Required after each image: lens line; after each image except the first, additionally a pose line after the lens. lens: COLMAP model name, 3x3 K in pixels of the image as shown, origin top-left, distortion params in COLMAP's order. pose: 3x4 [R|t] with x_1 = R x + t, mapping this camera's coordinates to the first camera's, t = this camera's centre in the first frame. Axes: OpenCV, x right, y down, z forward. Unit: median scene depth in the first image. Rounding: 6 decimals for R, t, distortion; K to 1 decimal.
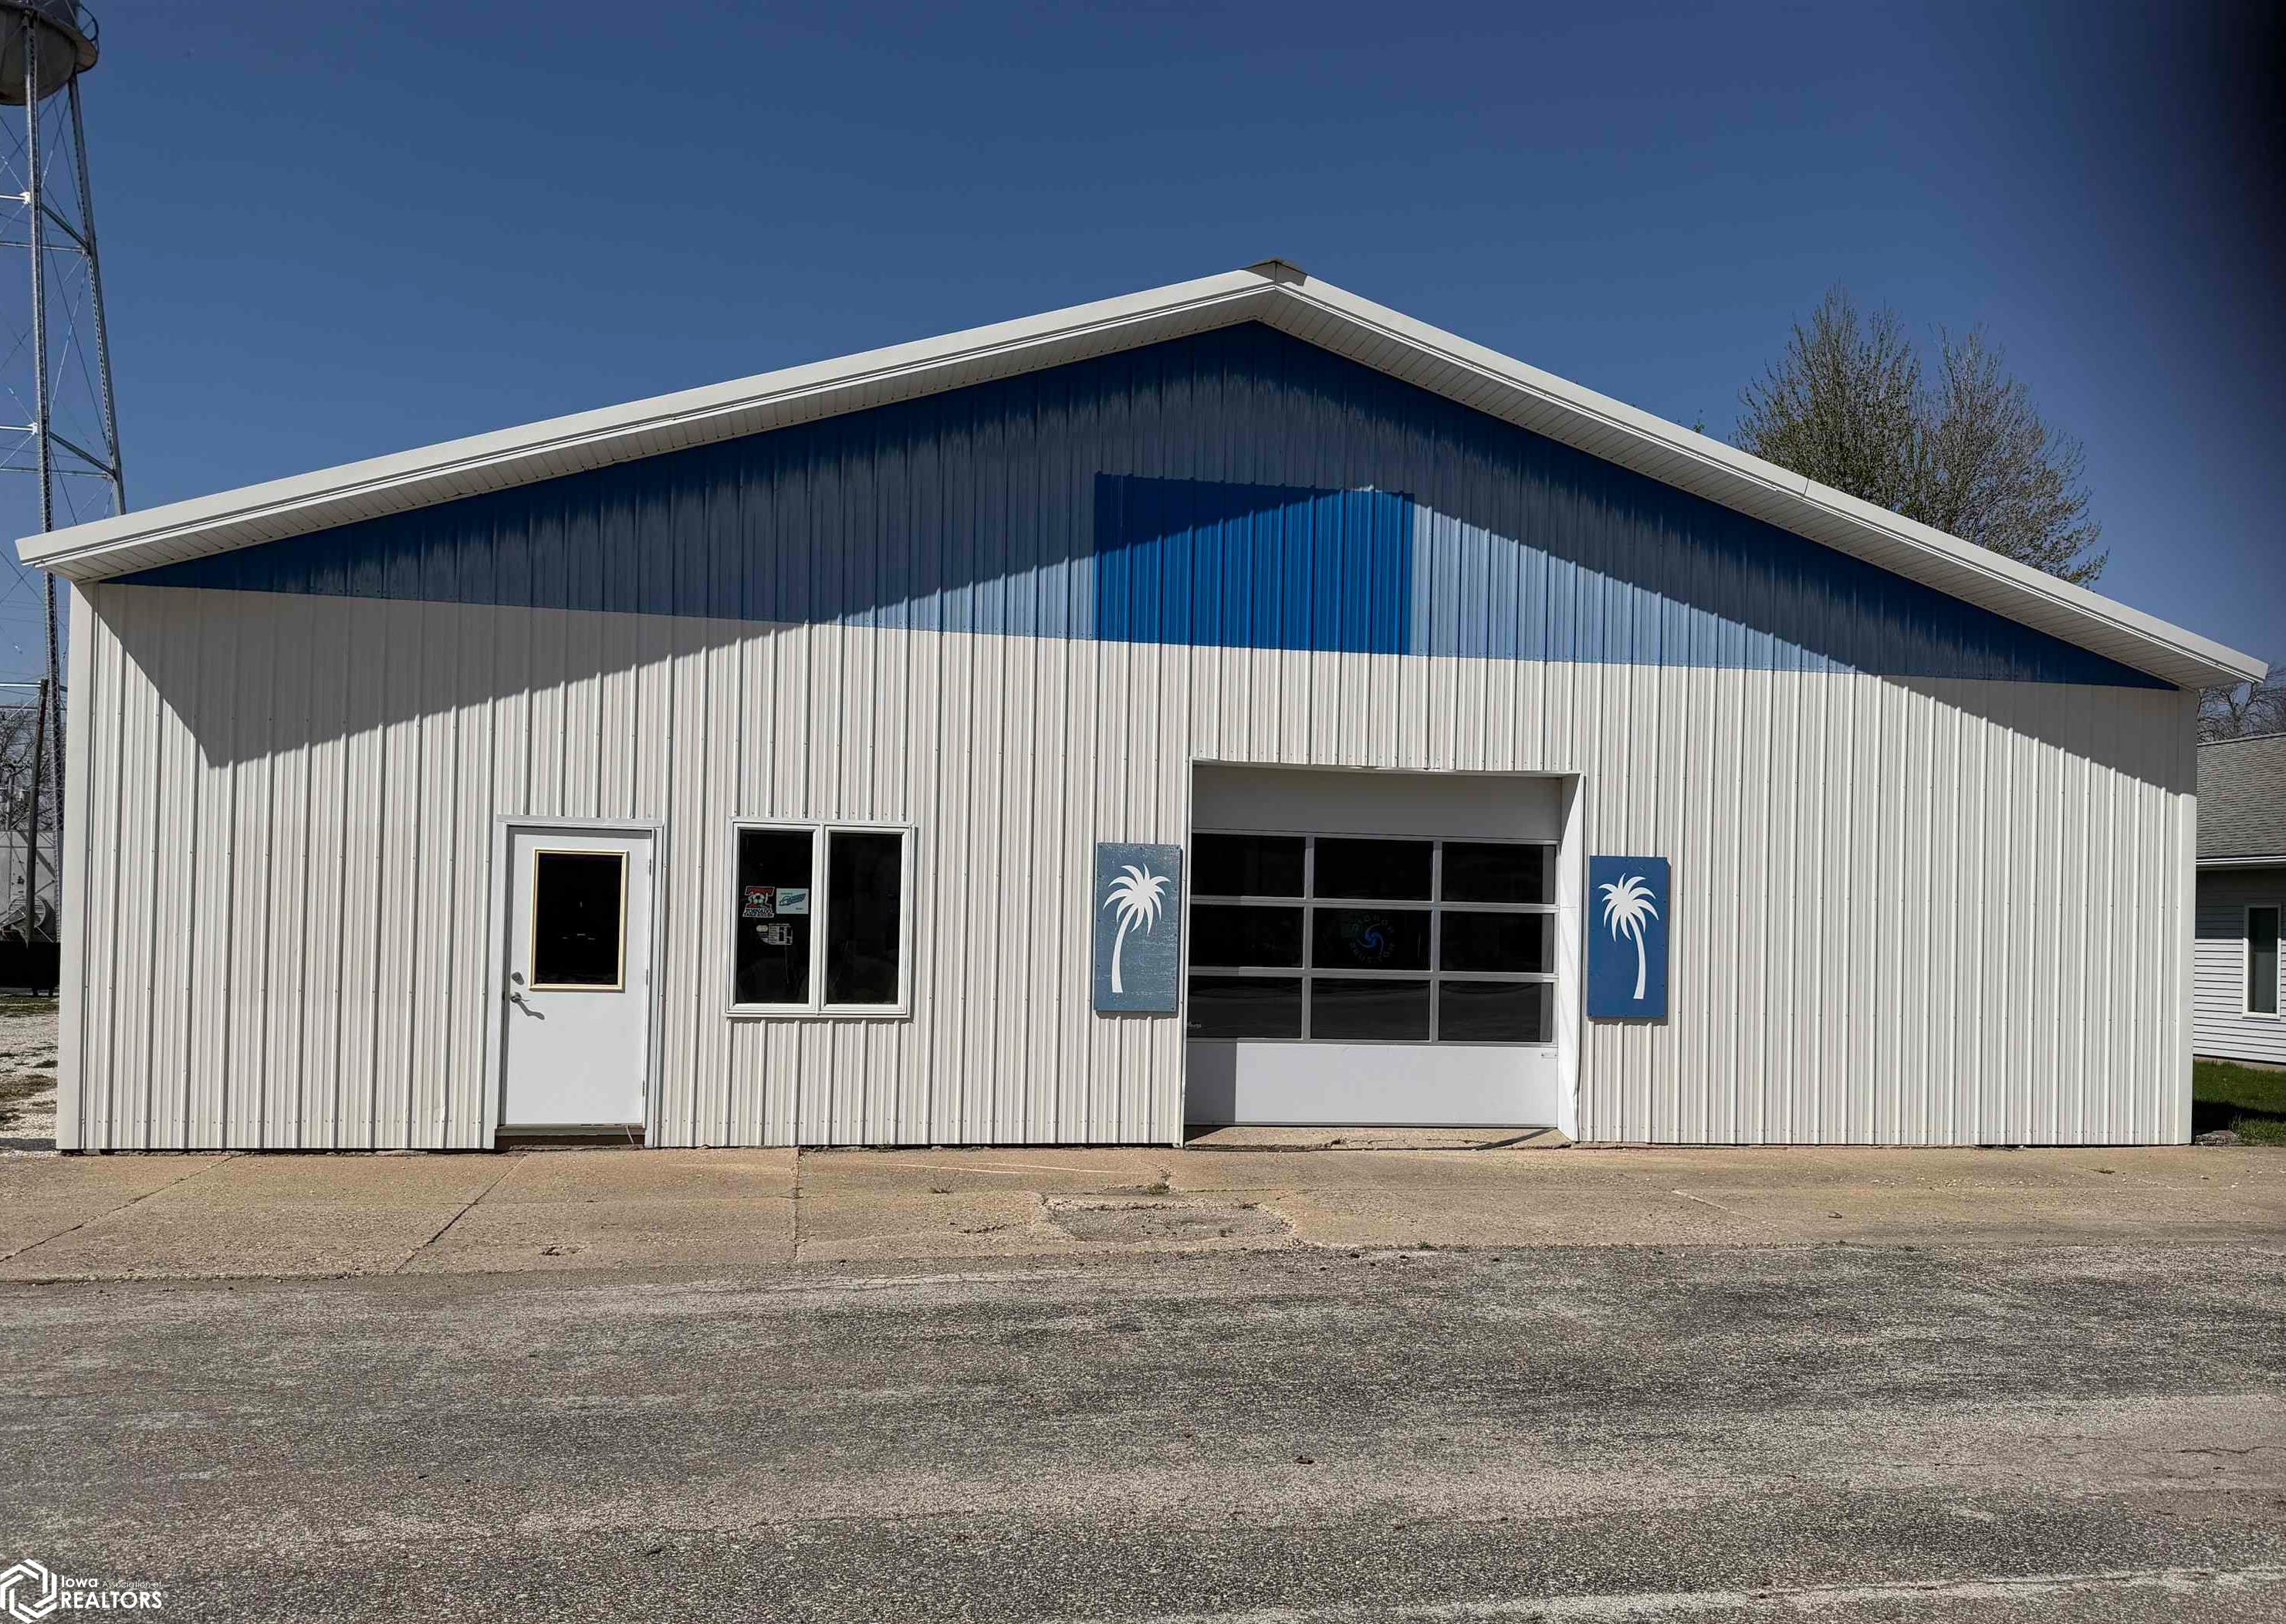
lens RADIAL K [[1774.0, 0, 1152.0], [0, 1774.0, 897.4], [0, 0, 1]] dist [0.185733, -0.343930]
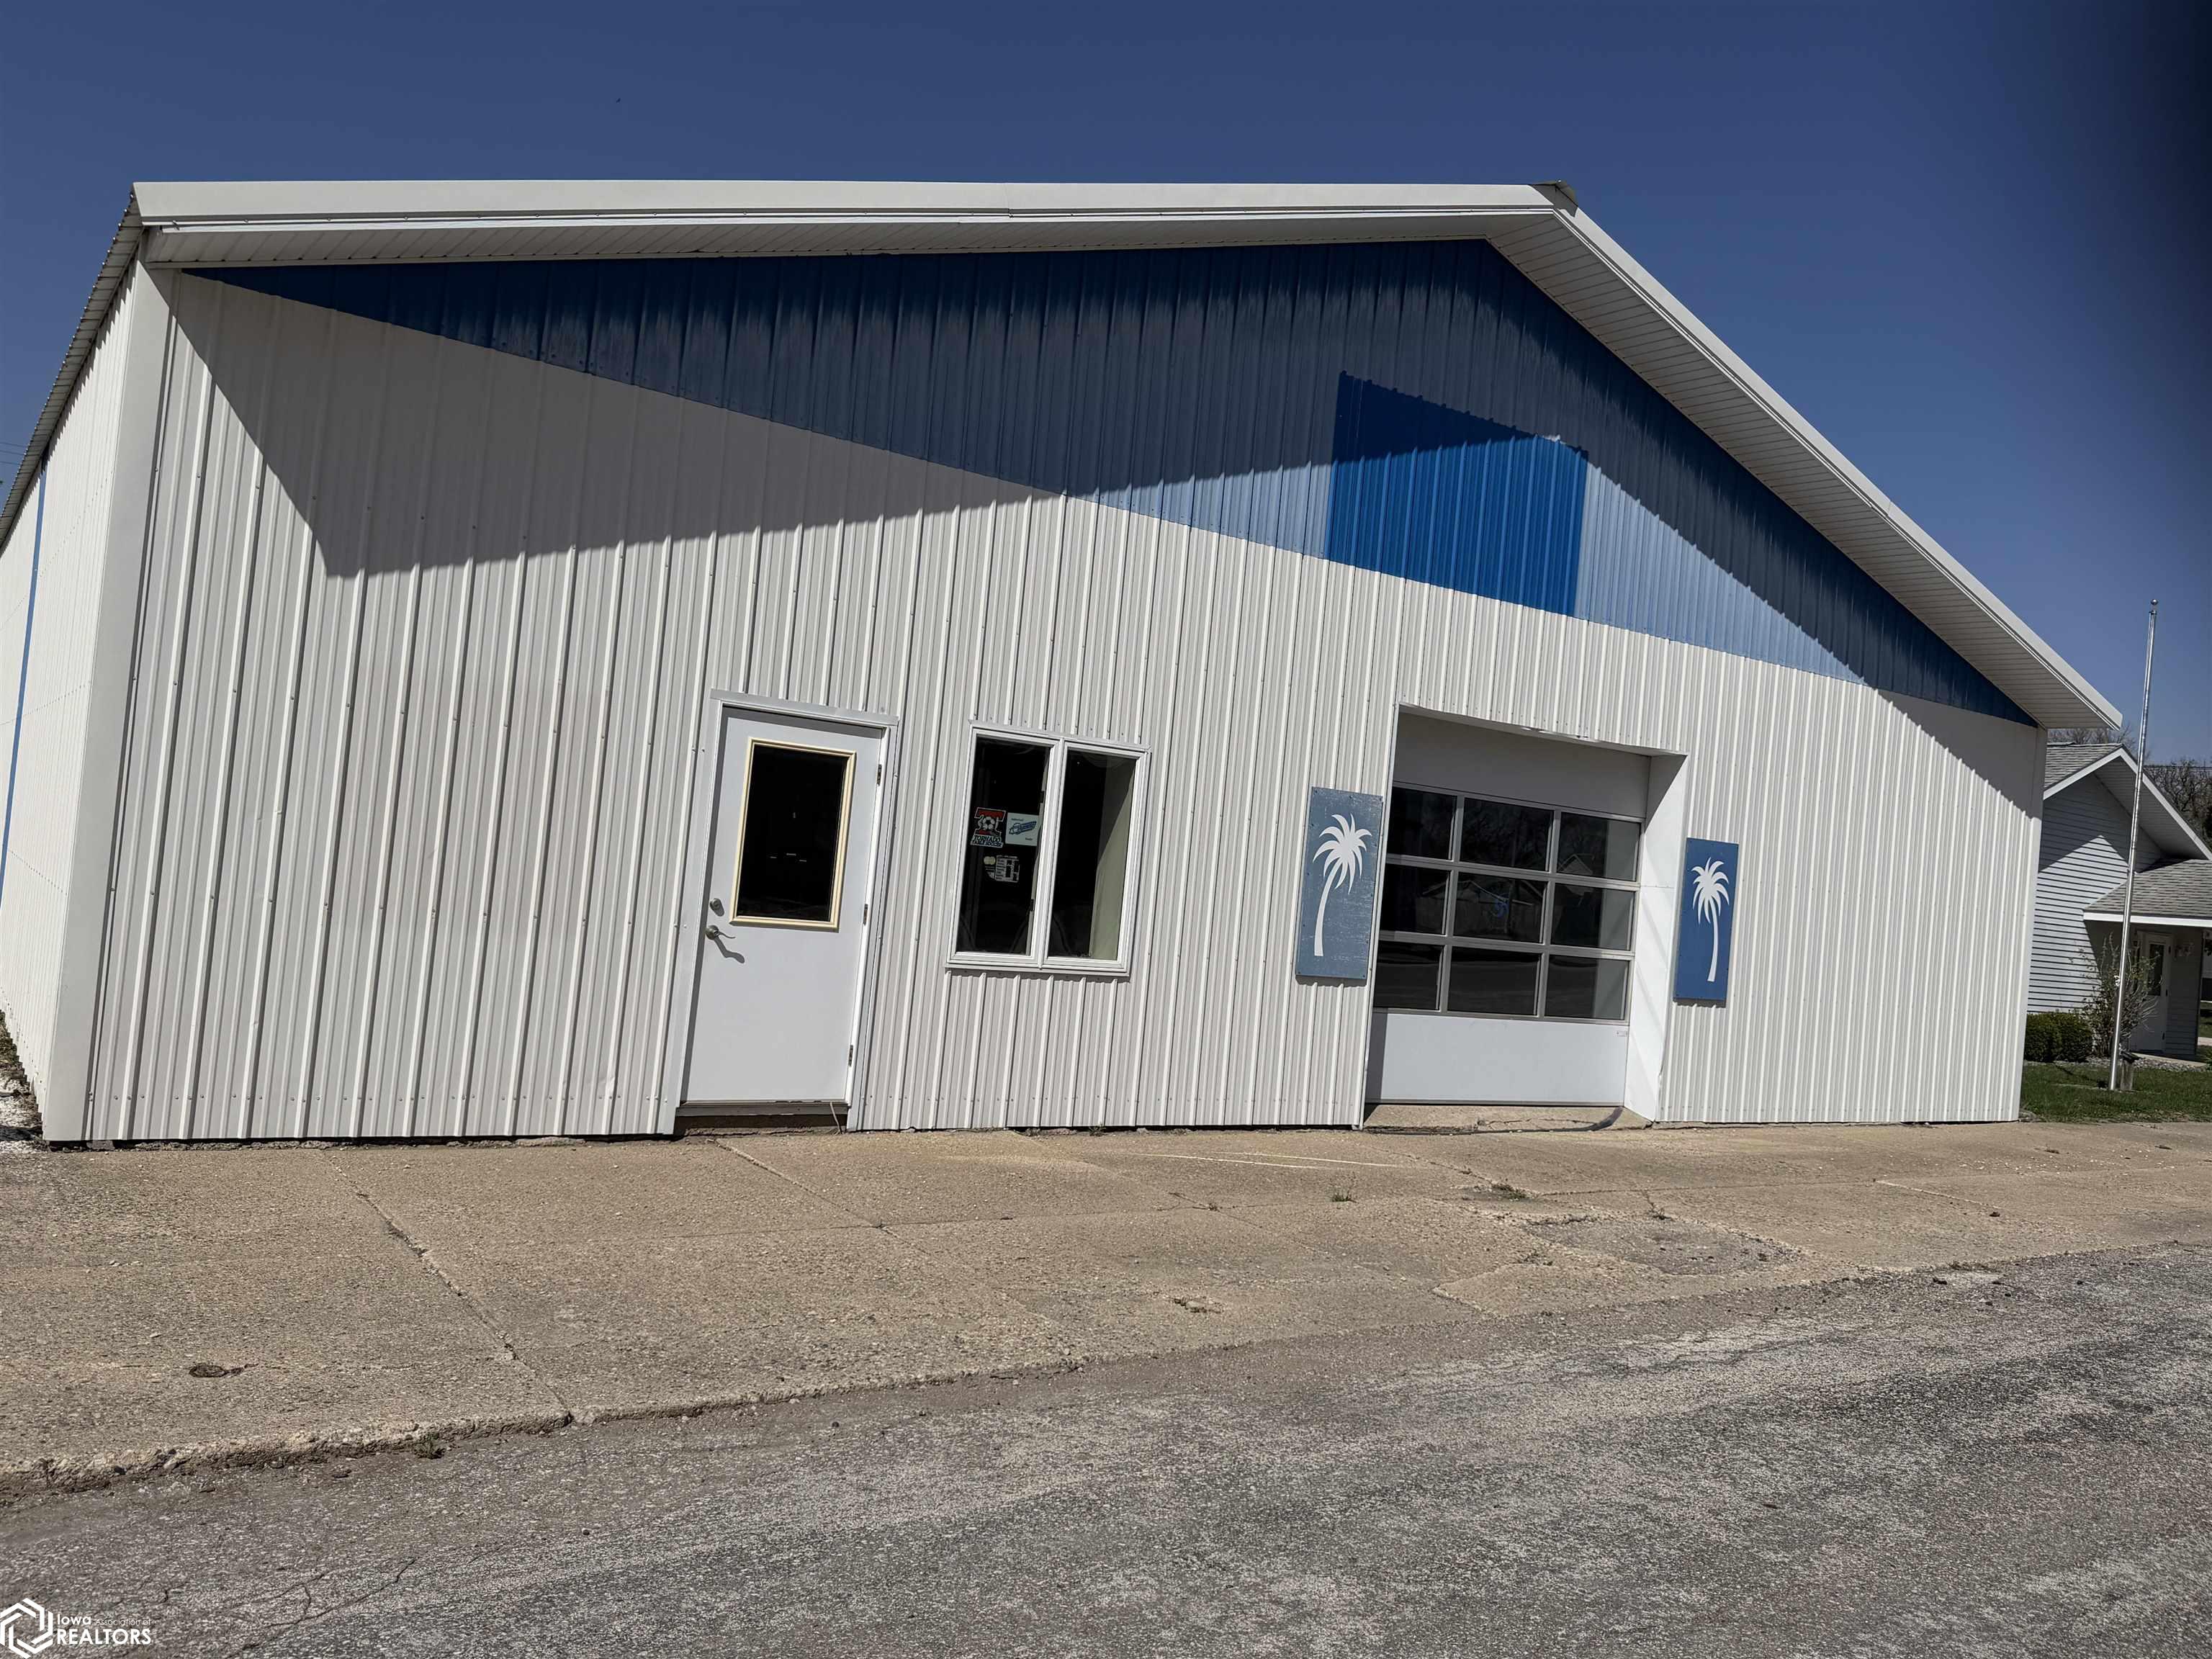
lens RADIAL K [[1675.3, 0, 1106.2], [0, 1675.3, 826.5], [0, 0, 1]] dist [0.170342, -0.295610]
pose [[0.911906, 0.074469, 0.403587, -0.468200], [-0.076927, 0.996985, -0.010145, 0.005559], [-0.403126, -0.021795, 0.914885, 0.274595]]
